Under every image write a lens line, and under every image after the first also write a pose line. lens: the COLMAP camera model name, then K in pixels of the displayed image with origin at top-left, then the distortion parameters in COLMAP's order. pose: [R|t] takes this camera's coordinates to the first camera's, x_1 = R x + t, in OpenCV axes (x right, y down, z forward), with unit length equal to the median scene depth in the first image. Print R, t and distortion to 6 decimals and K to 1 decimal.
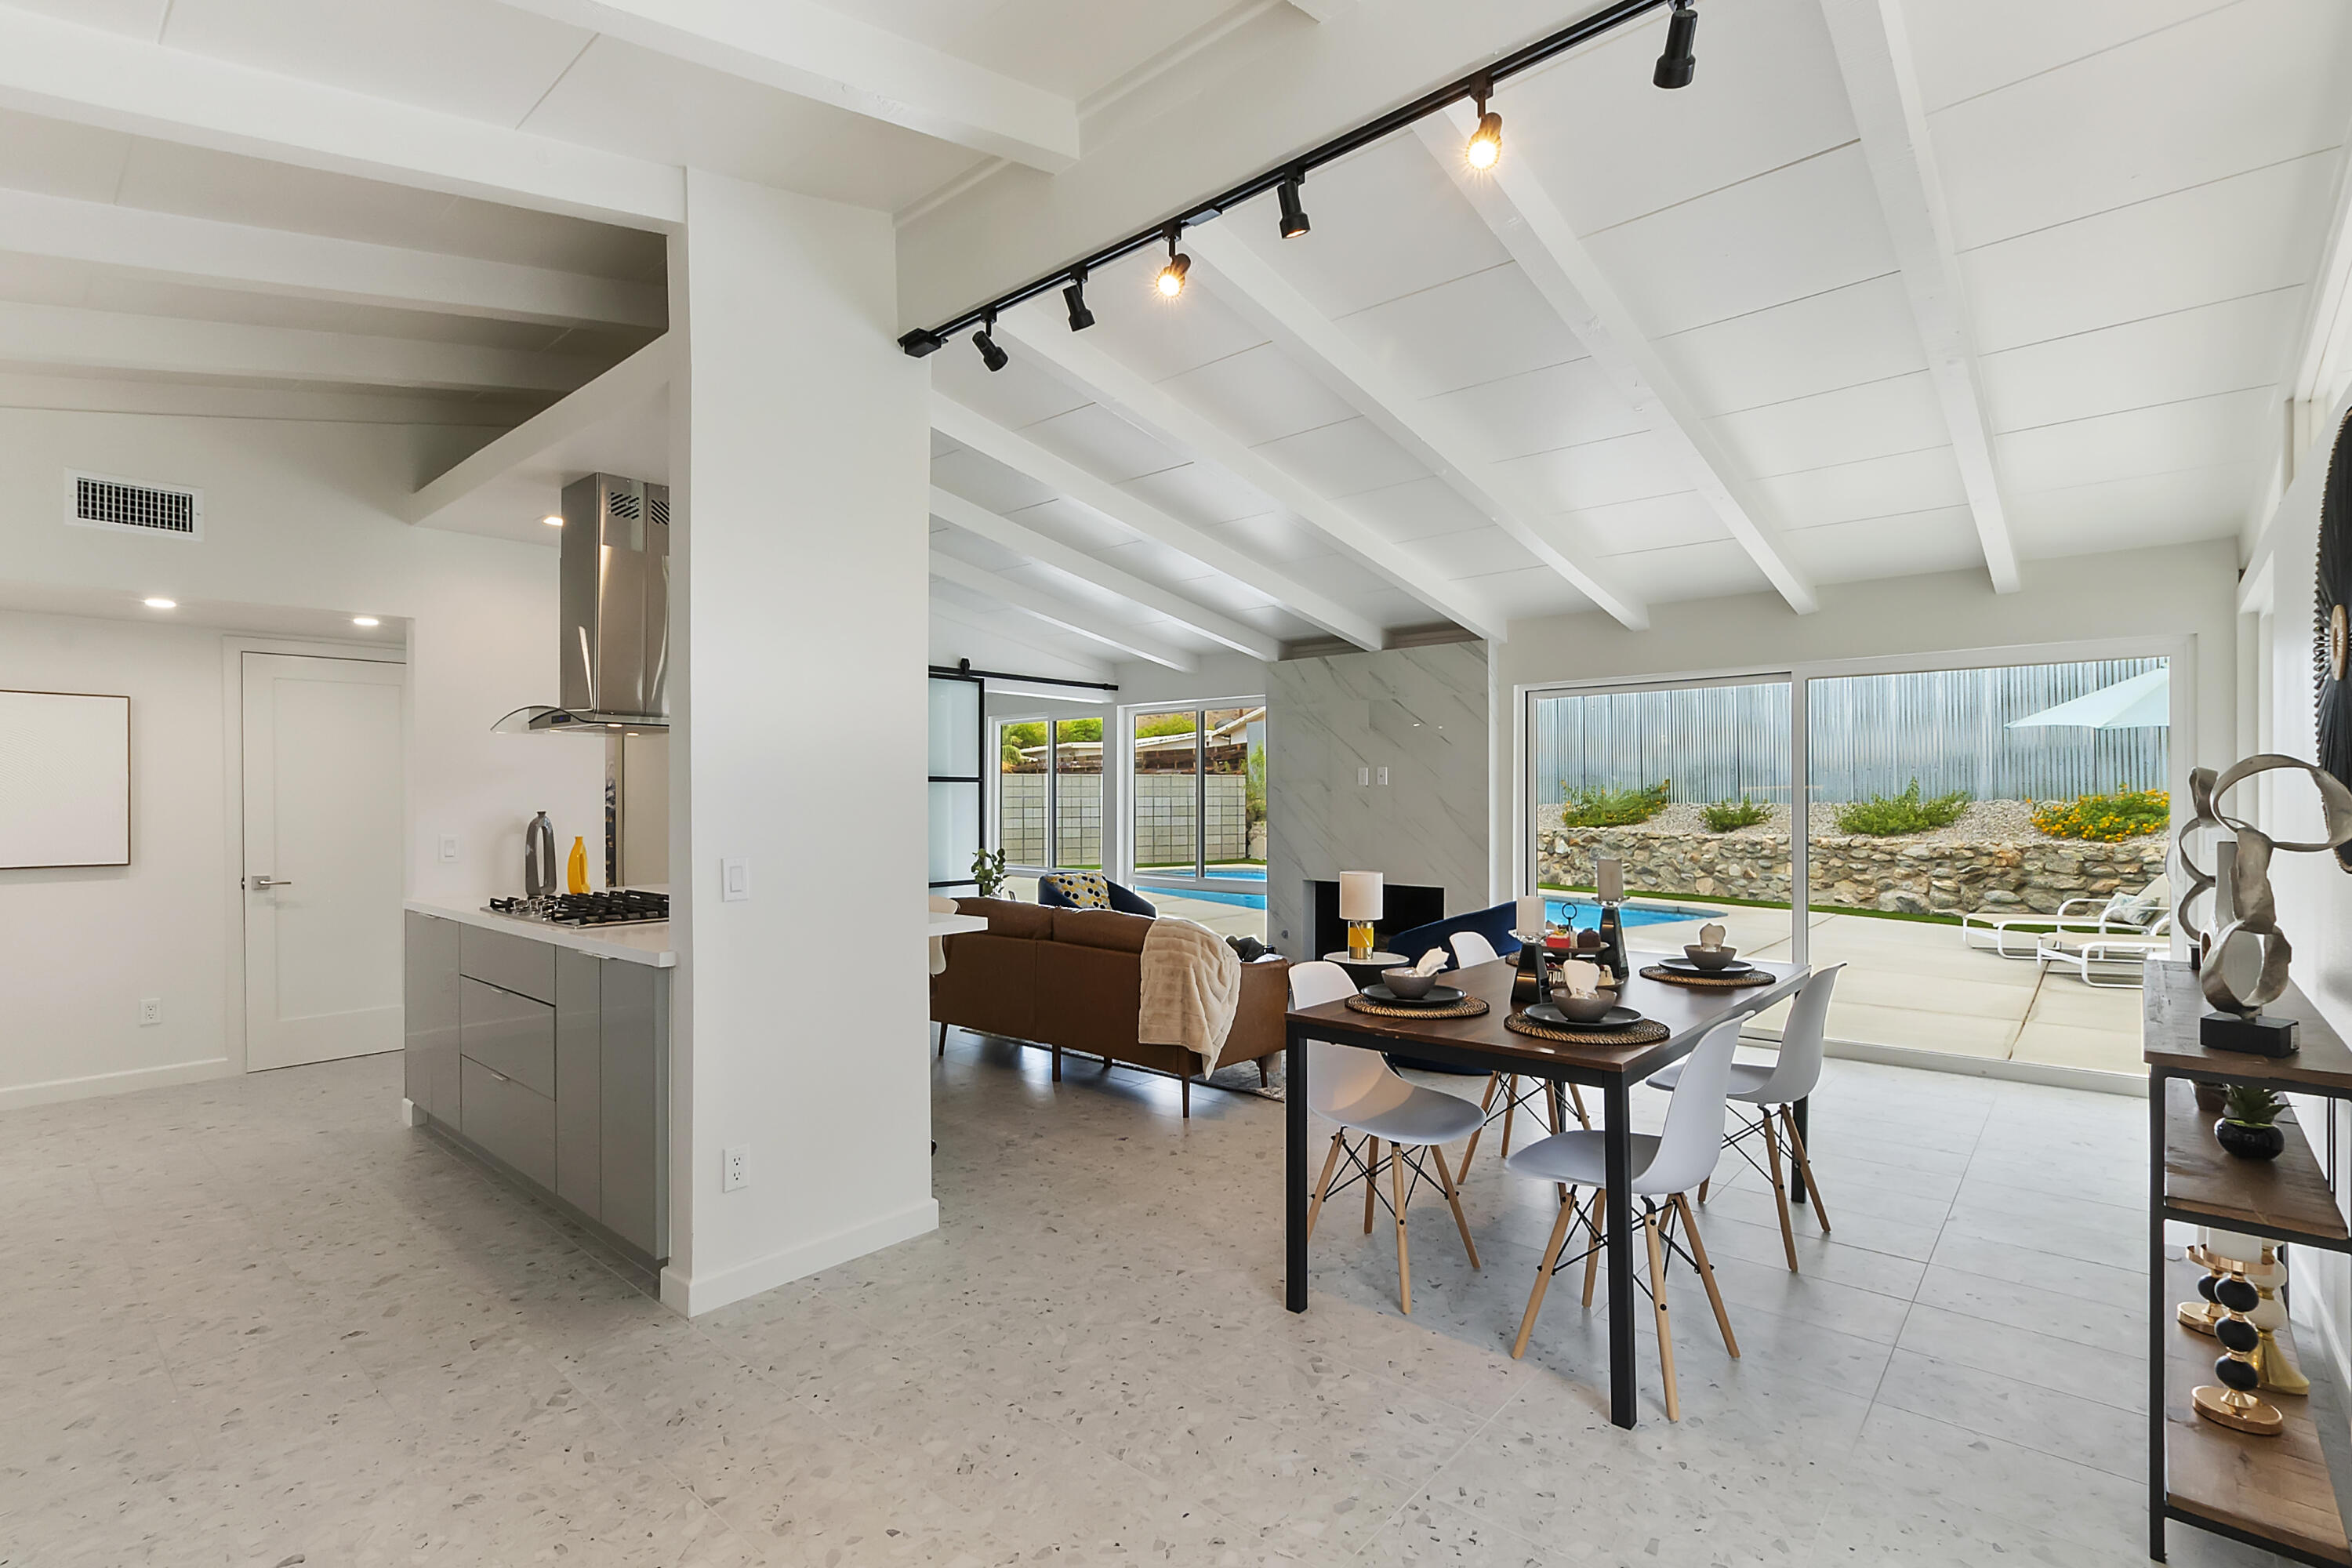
lens RADIAL K [[1083.0, 0, 1175.9], [0, 1083.0, 798.1], [0, 0, 1]] dist [-0.009711, 0.003020]
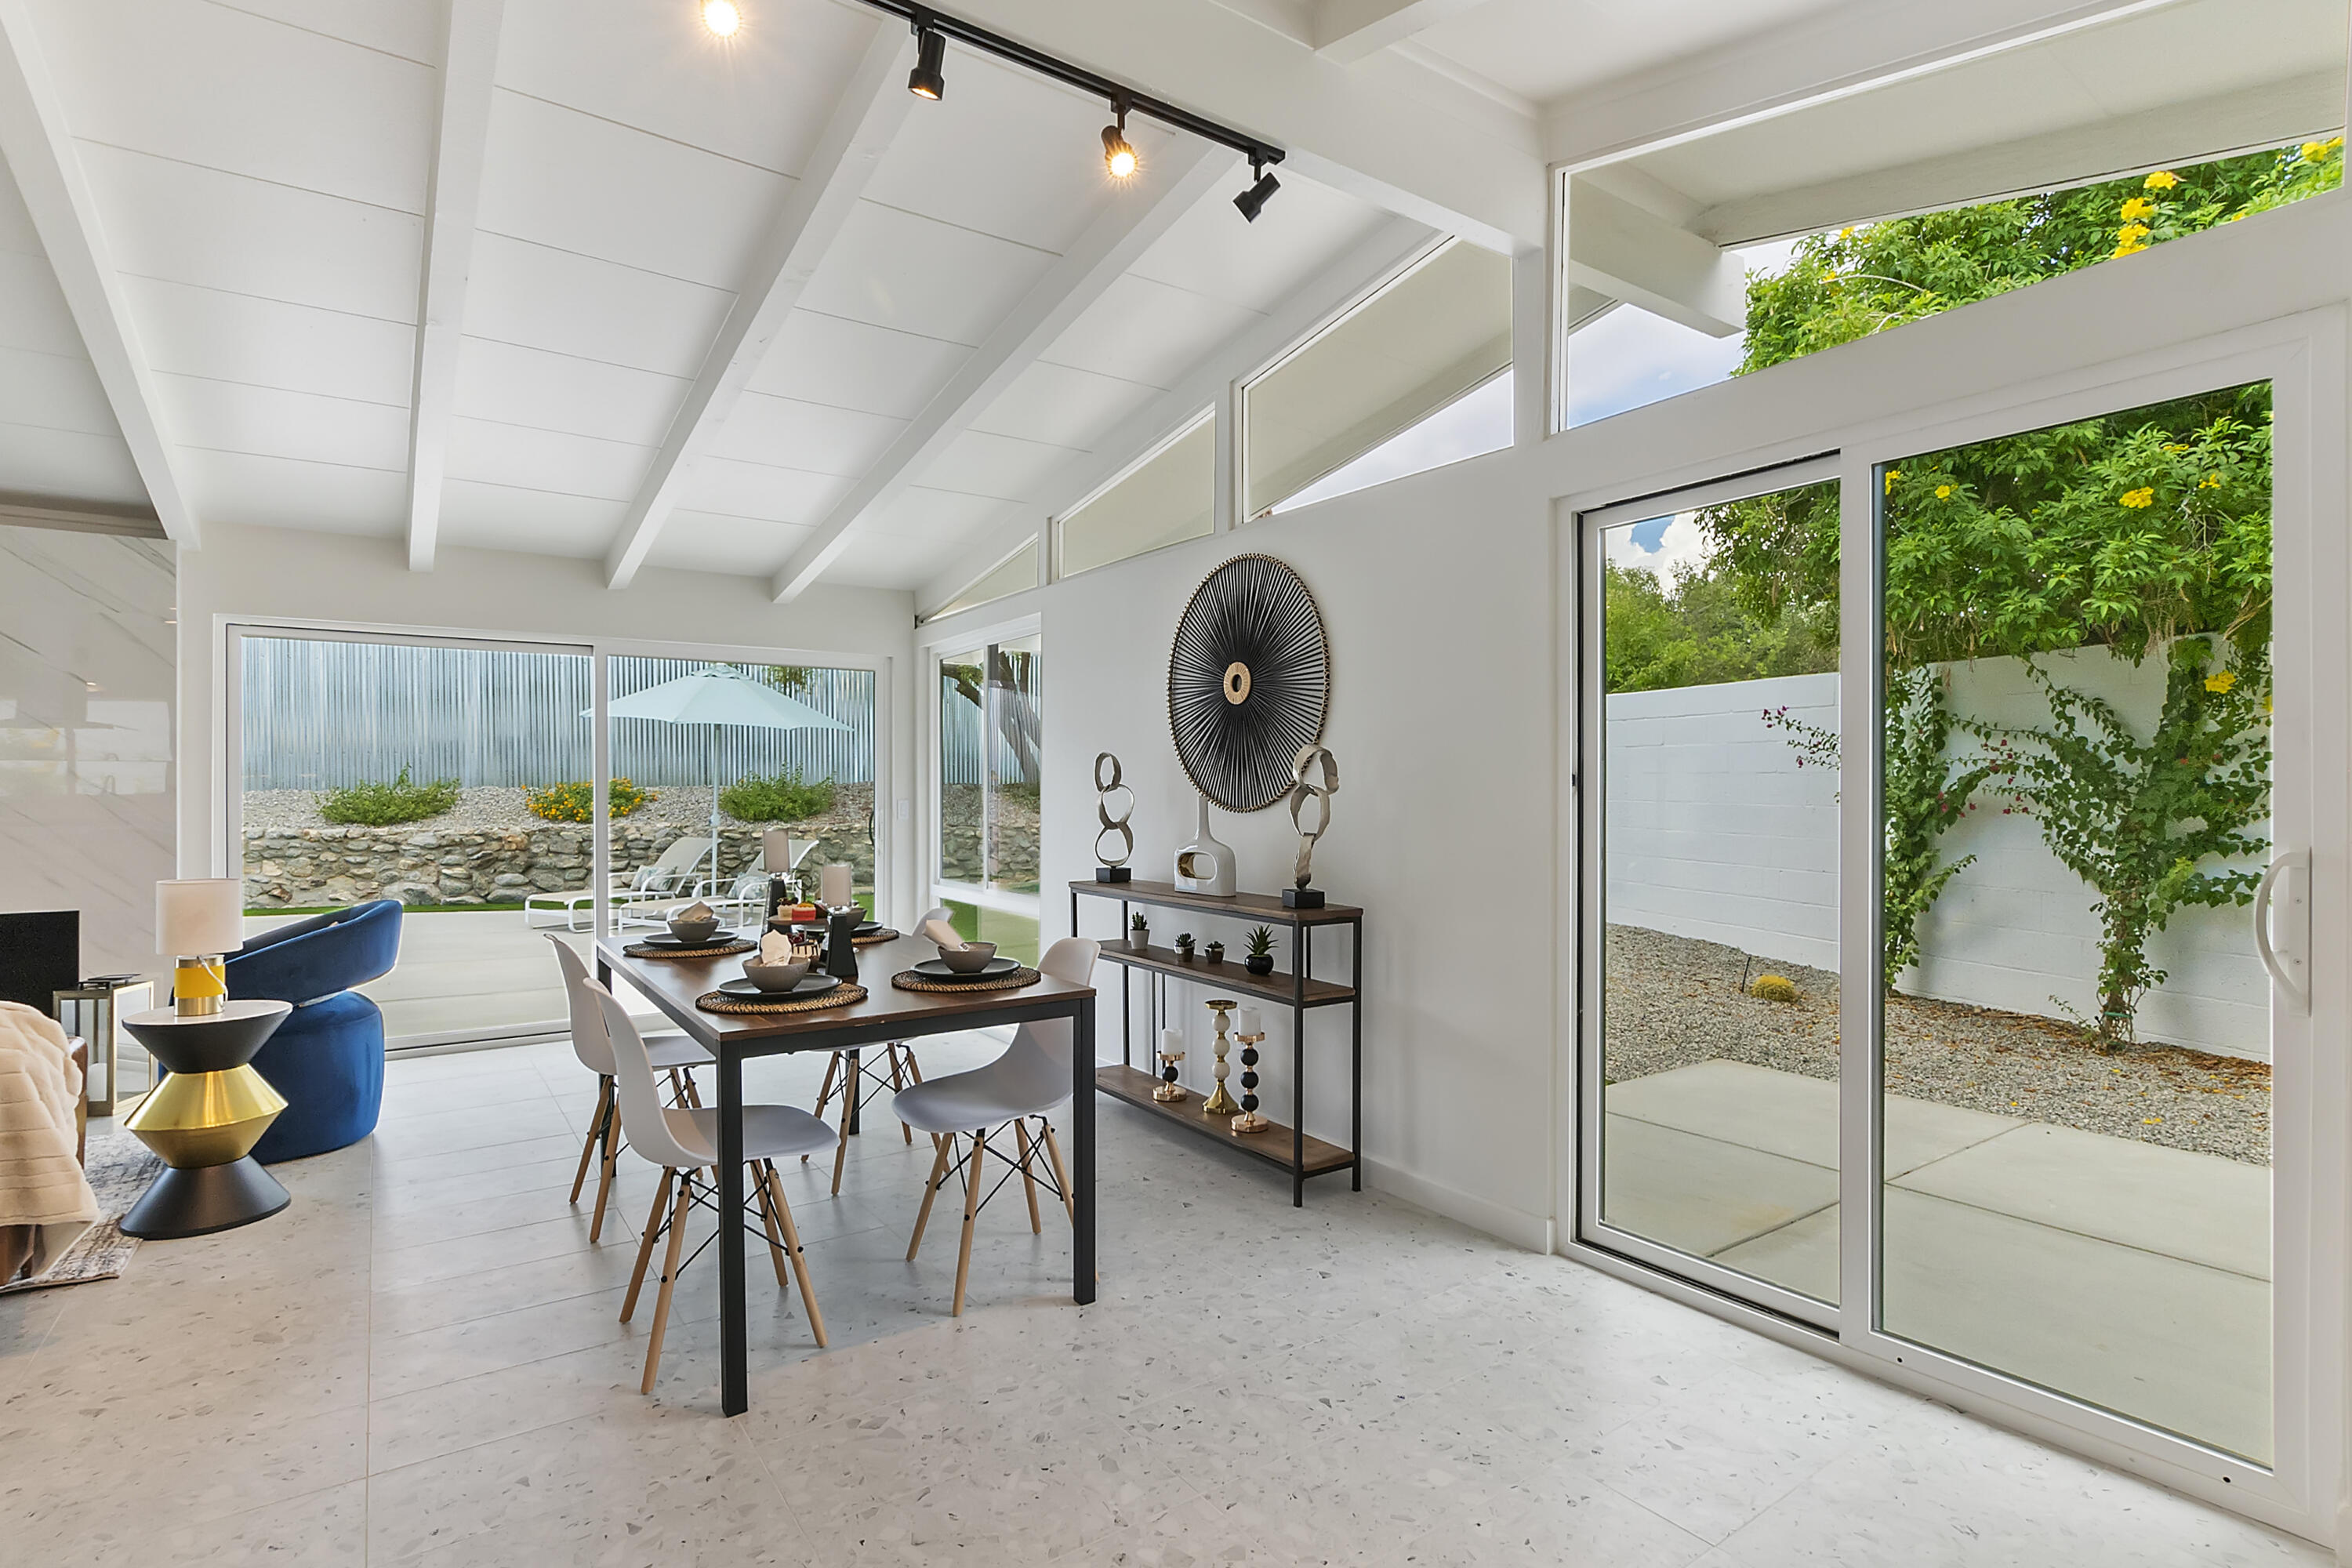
lens RADIAL K [[1132.5, 0, 1186.7], [0, 1132.5, 794.7], [0, 0, 1]] dist [-0.002260, -0.004676]
pose [[0.234218, -0.000288, 0.972184, -0.203995], [-0.003341, 0.999994, 0.001101, 0.009474], [-0.972178, -0.003506, 0.234215, 0.167908]]
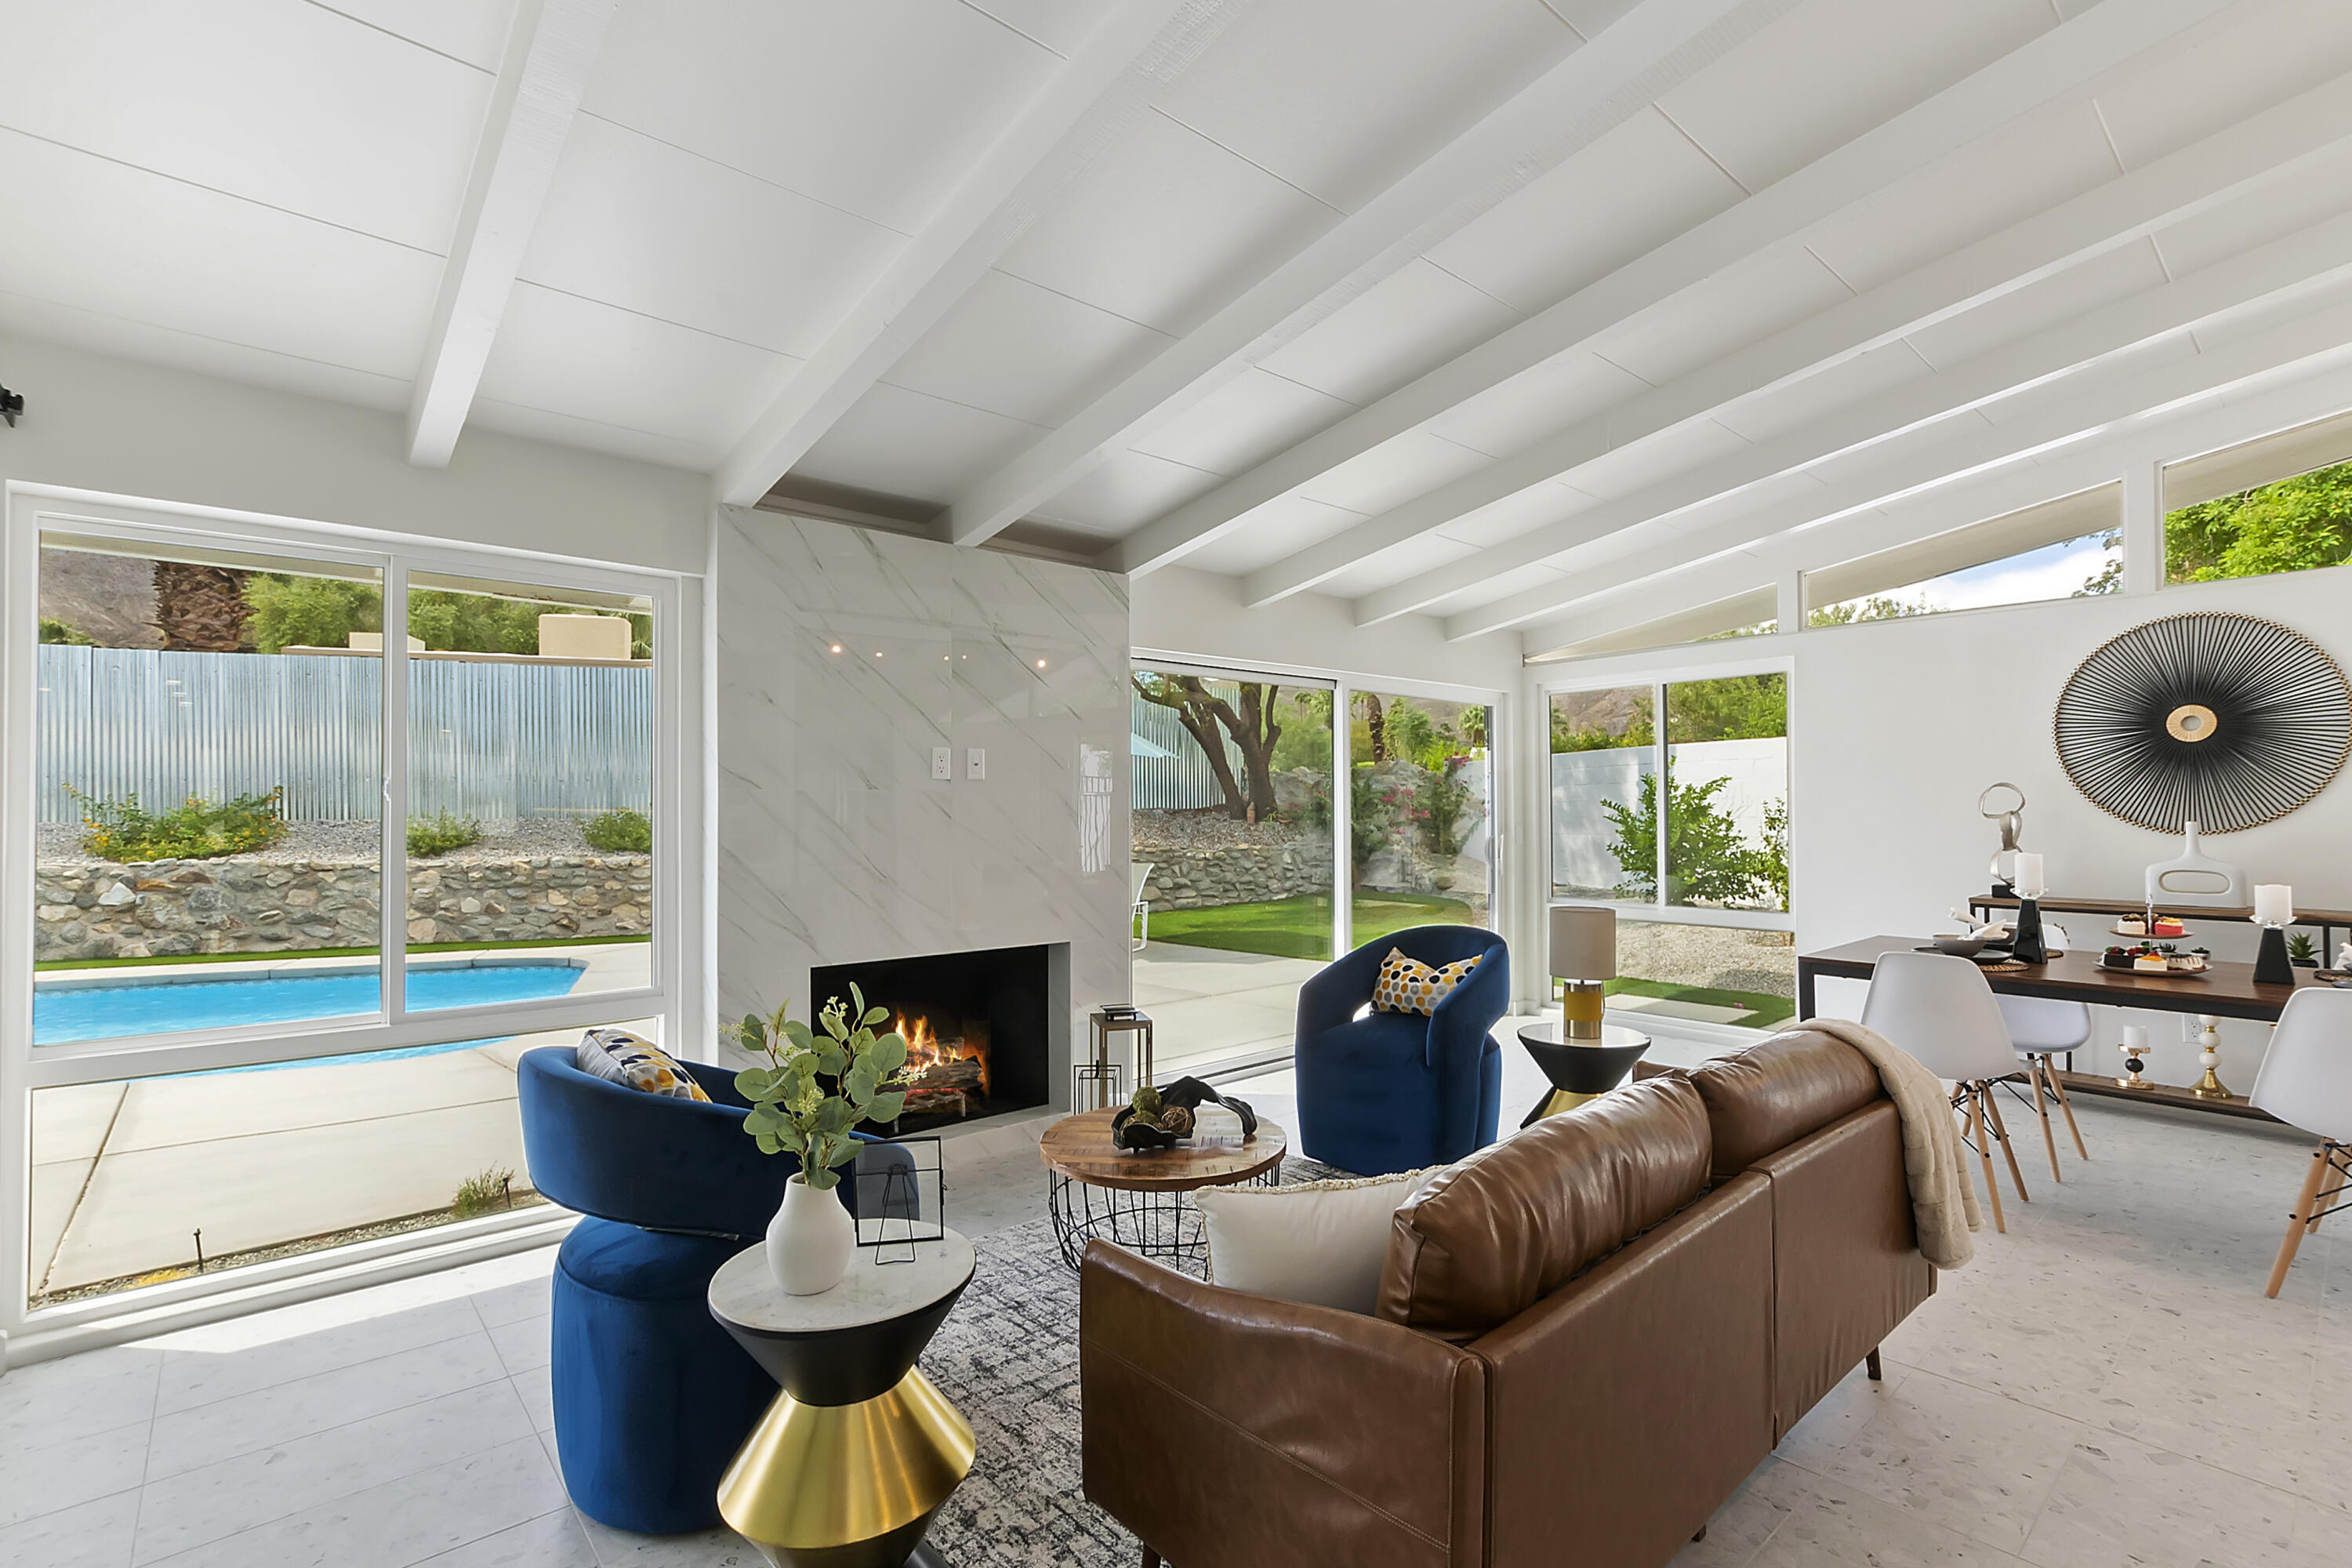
lens RADIAL K [[1083.0, 0, 1154.9], [0, 1083.0, 794.6], [0, 0, 1]] dist [-0.009711, 0.003020]
pose [[0.123133, 0.017731, 0.992232, -0.332329], [0.001675, 0.999835, -0.018075, 0.005210], [-0.992389, 0.003888, 0.123083, 0.765324]]
